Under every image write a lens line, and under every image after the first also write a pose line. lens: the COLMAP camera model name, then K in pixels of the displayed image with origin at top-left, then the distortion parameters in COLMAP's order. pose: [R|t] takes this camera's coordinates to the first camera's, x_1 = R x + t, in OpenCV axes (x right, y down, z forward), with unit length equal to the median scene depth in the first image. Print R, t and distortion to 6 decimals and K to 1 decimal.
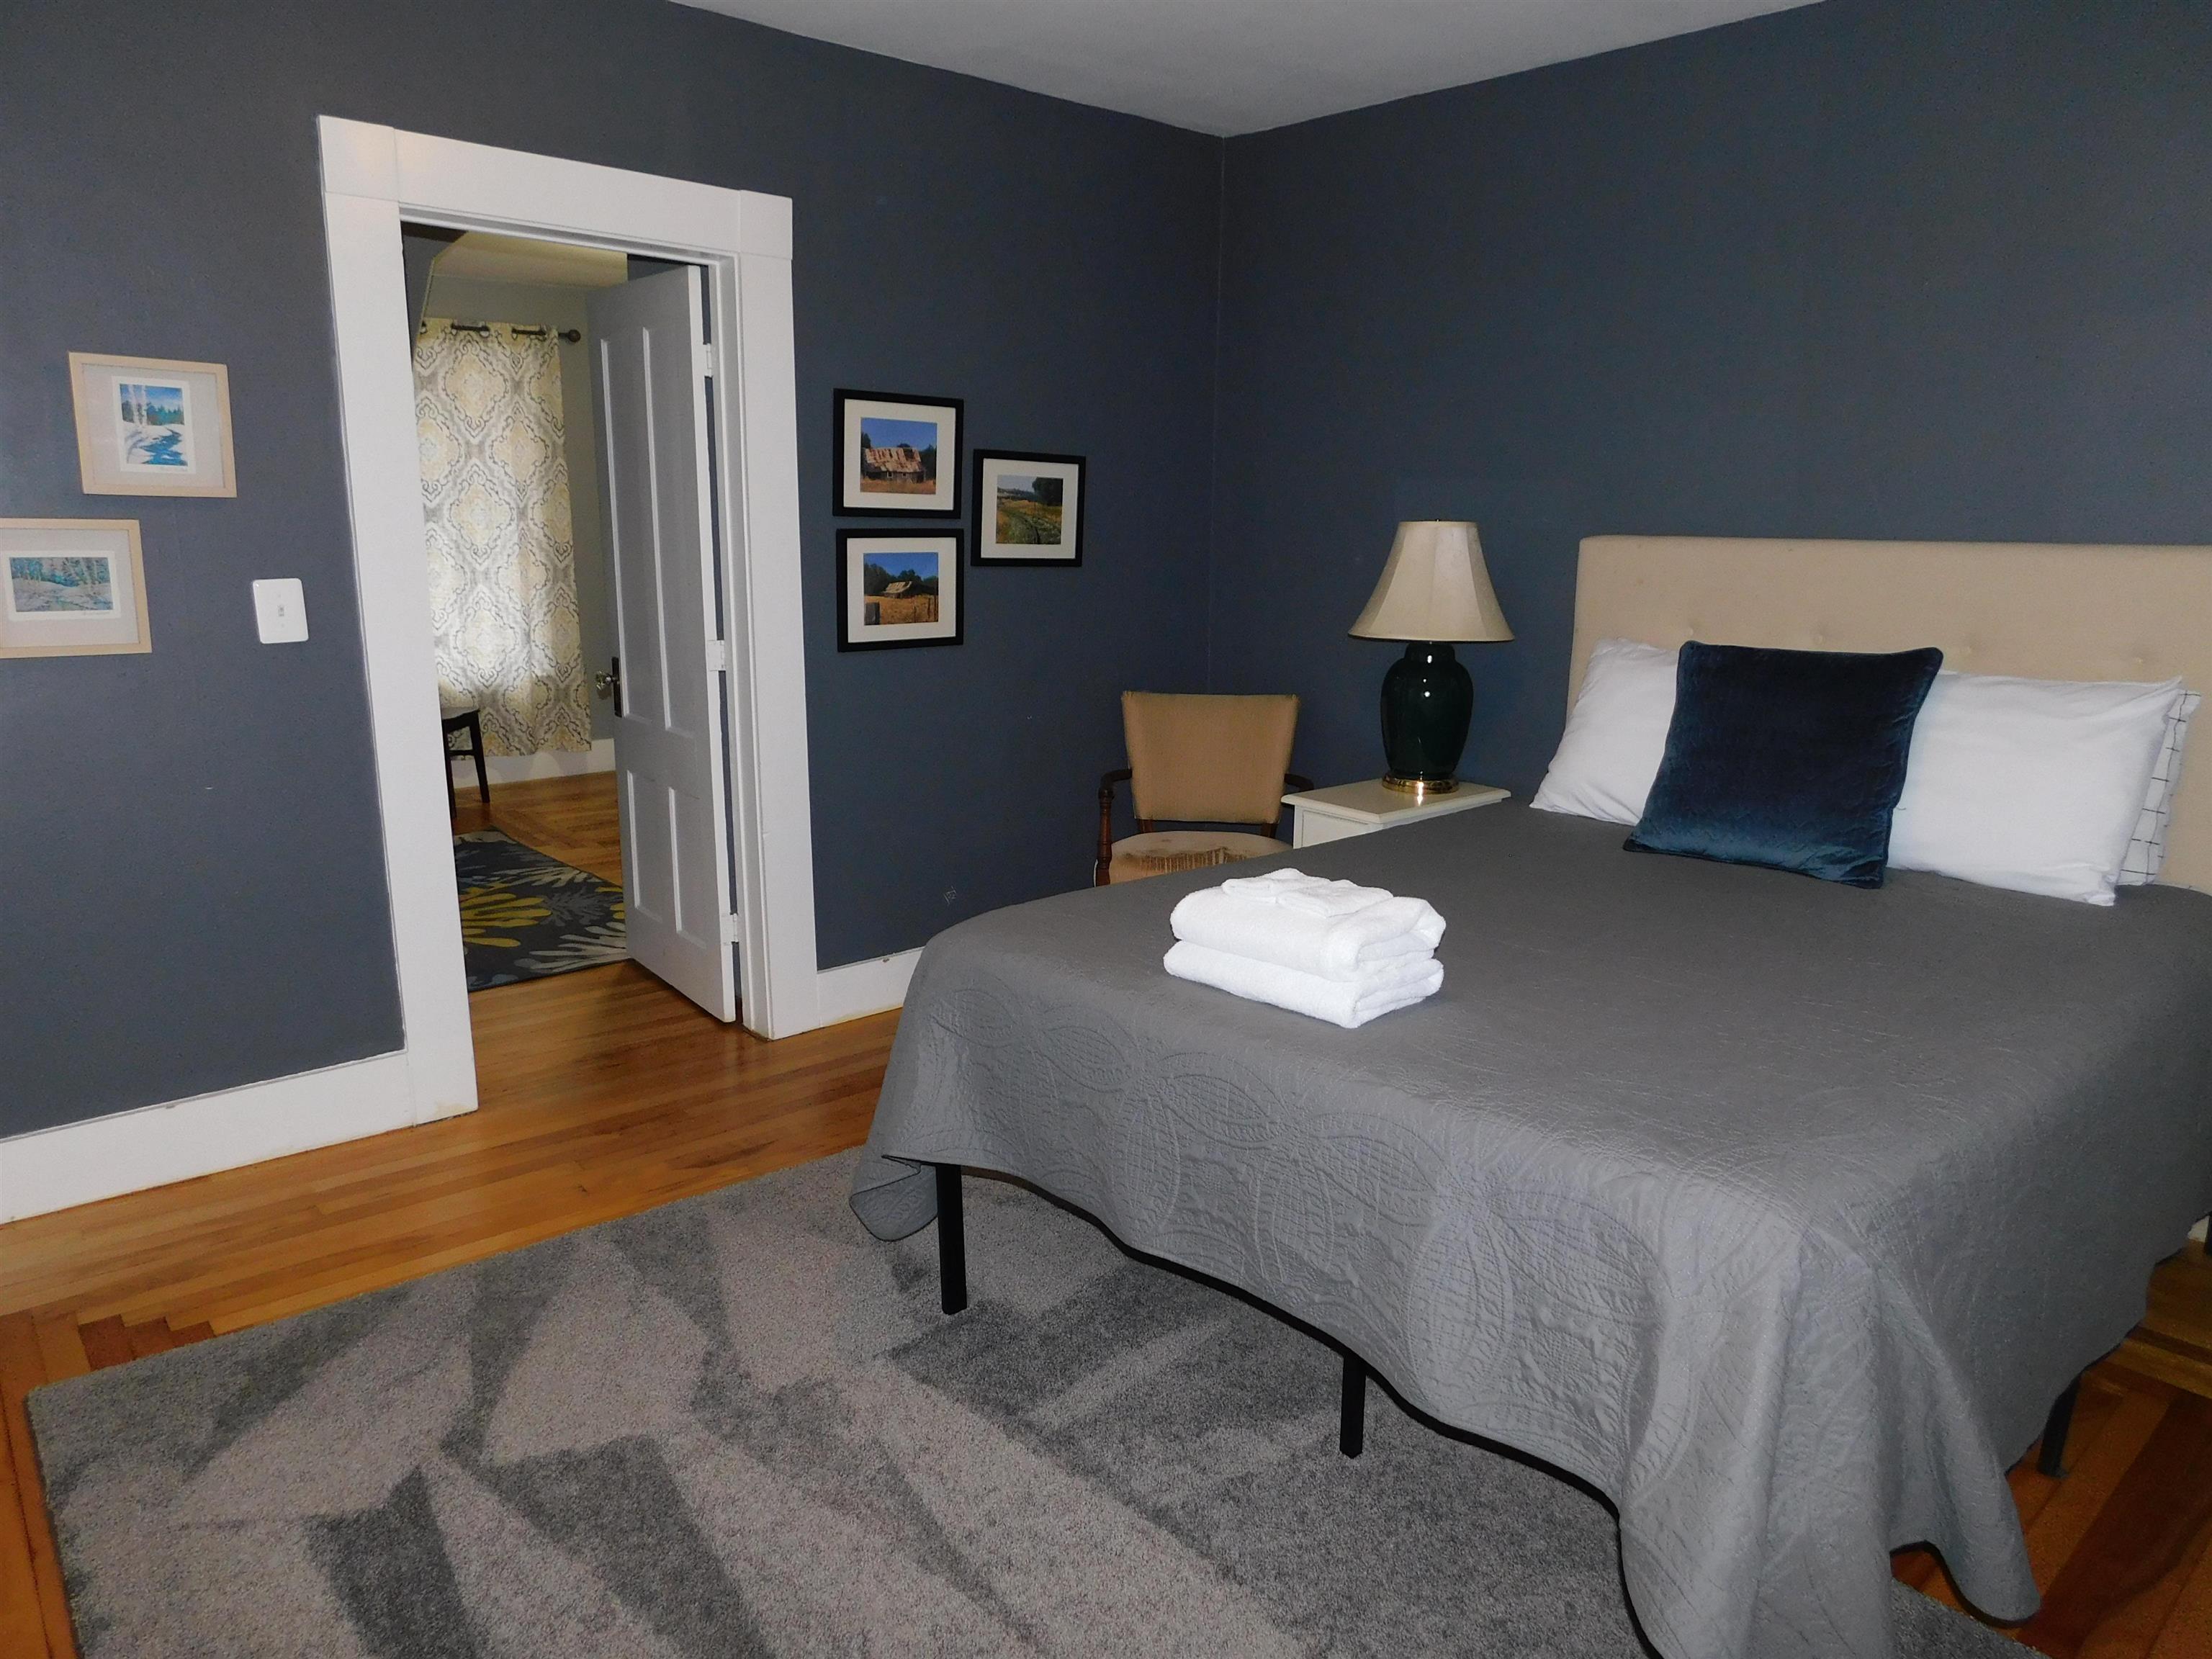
lens RADIAL K [[1439.1, 0, 1112.3], [0, 1439.1, 823.9], [0, 0, 1]] dist [-0.041016, -0.000085]
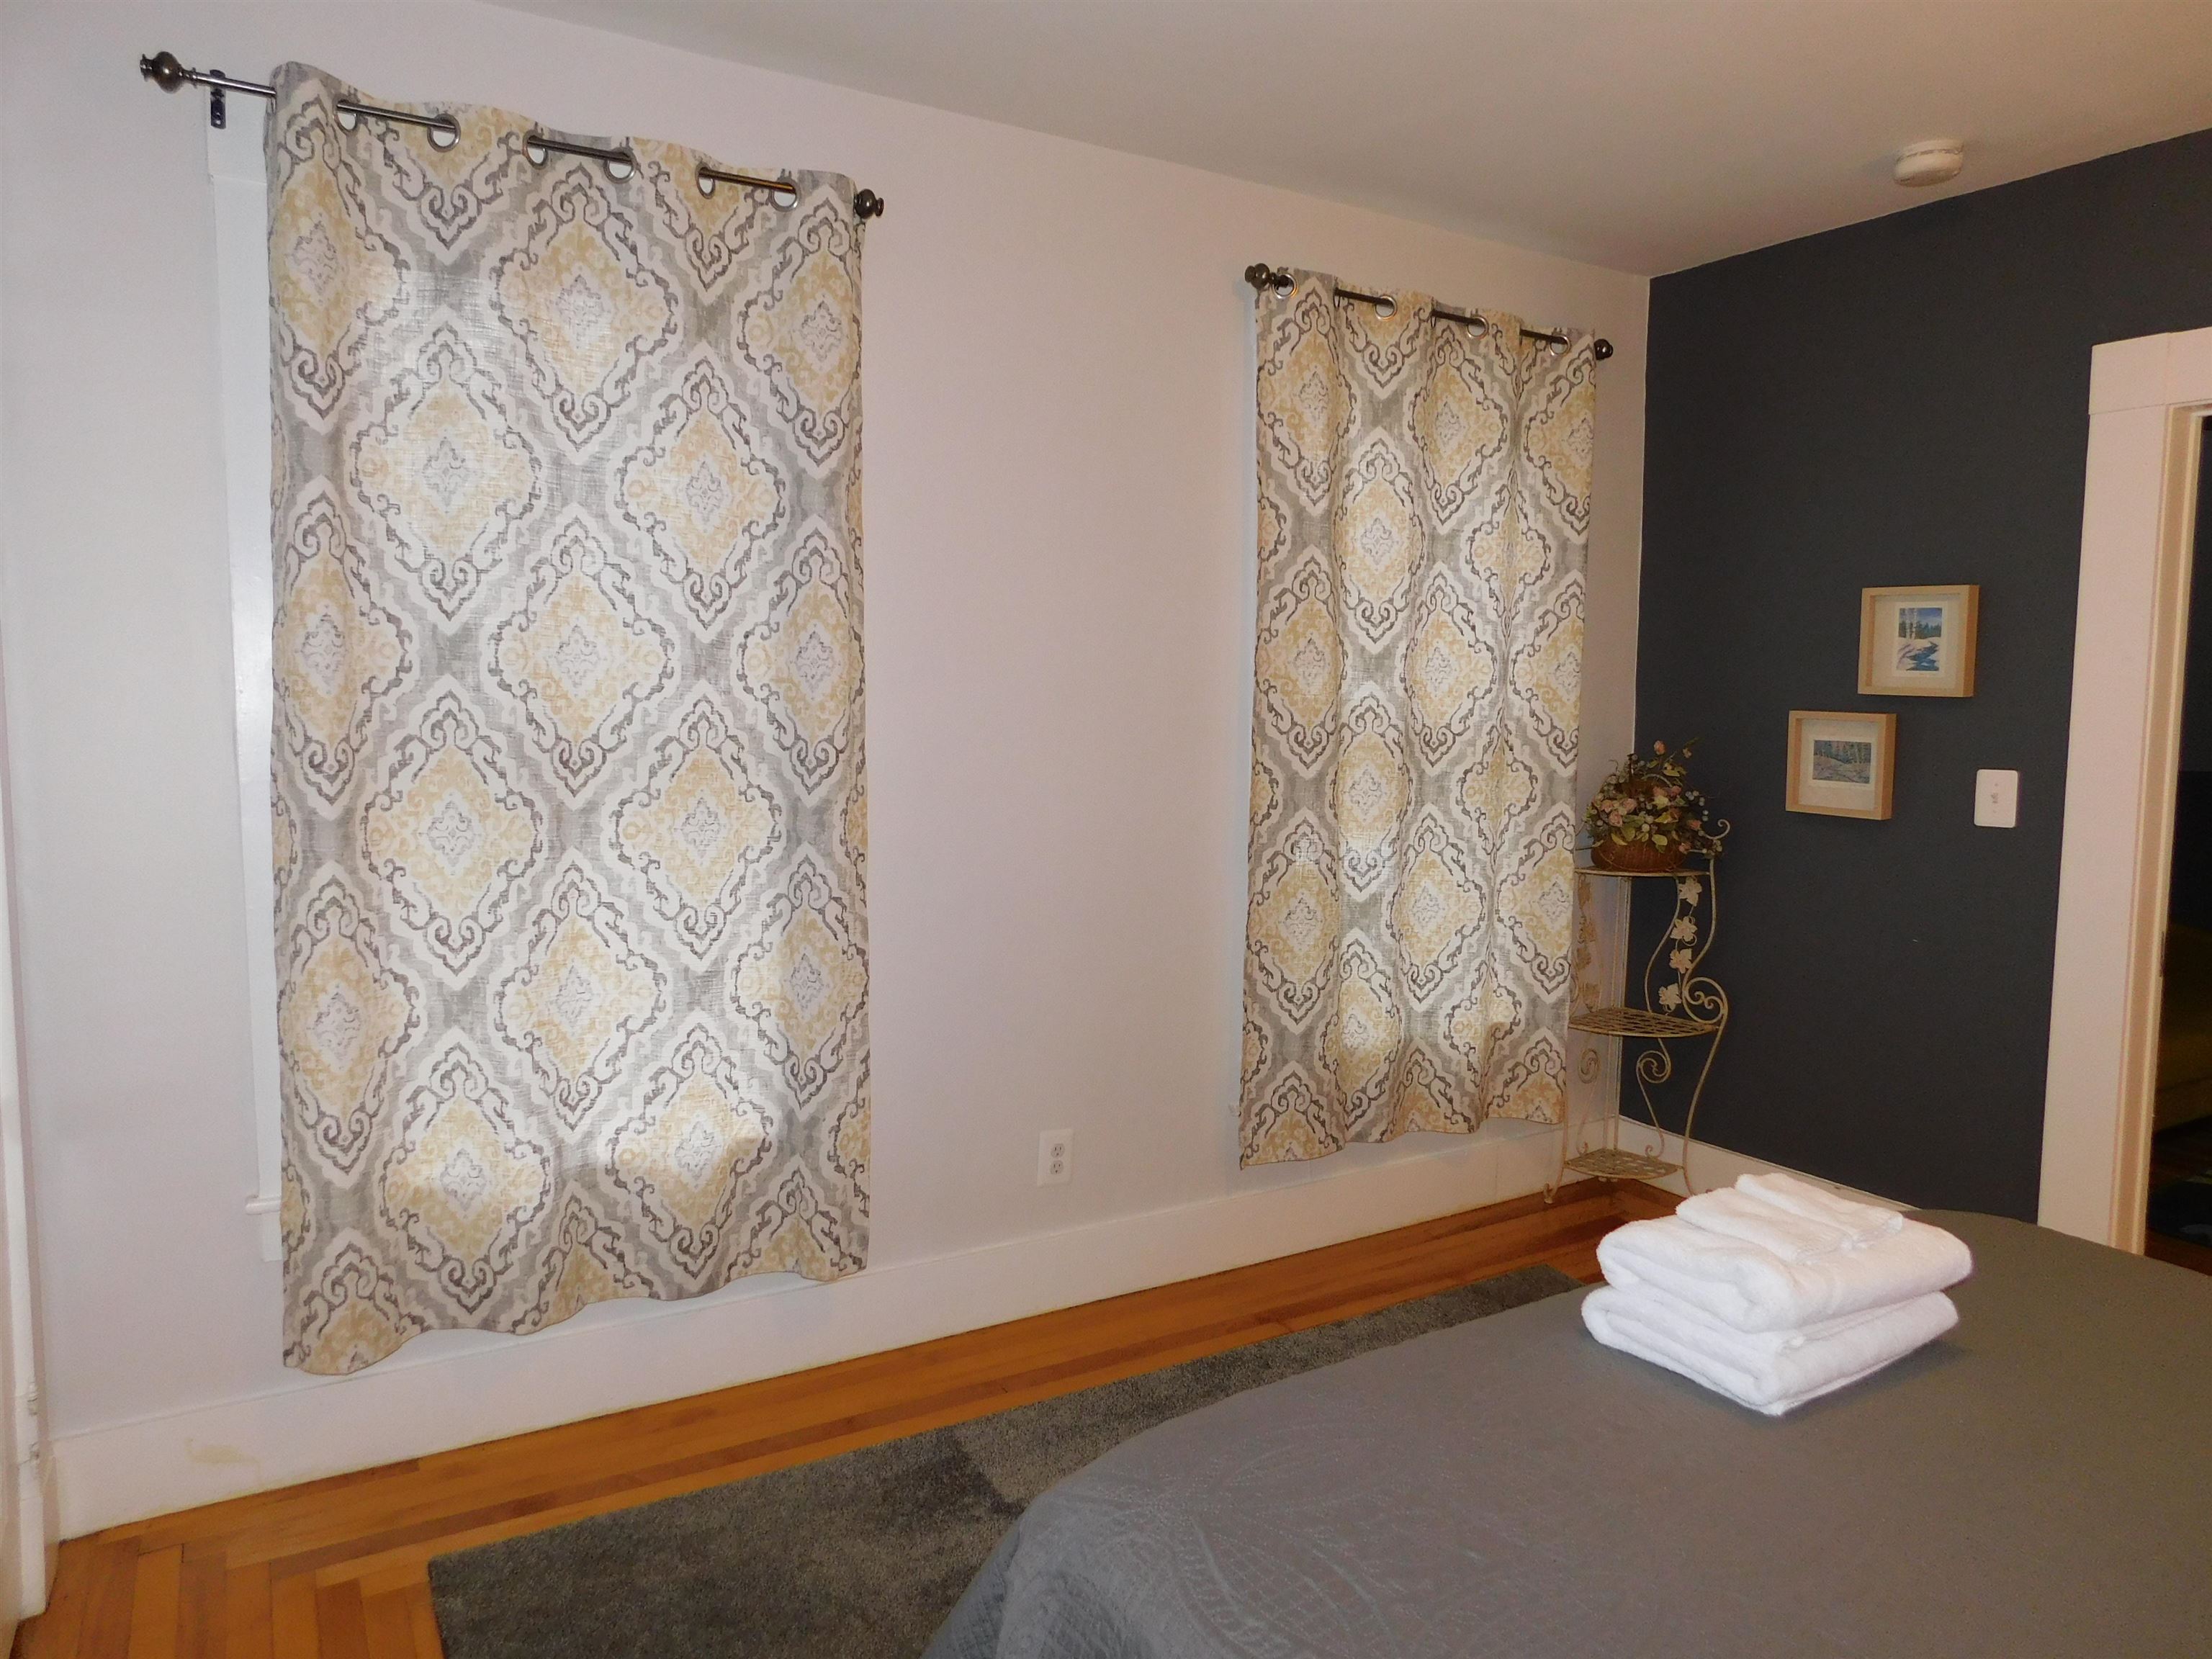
lens RADIAL K [[1439.1, 0, 1112.3], [0, 1439.1, 823.9], [0, 0, 1]] dist [-0.041016, -0.000085]
pose [[-0.187153, 0.067816, -0.979987, 0.676133], [-0.225676, 0.967963, 0.110083, -0.104364], [0.956056, 0.241762, -0.165853, 0.570006]]
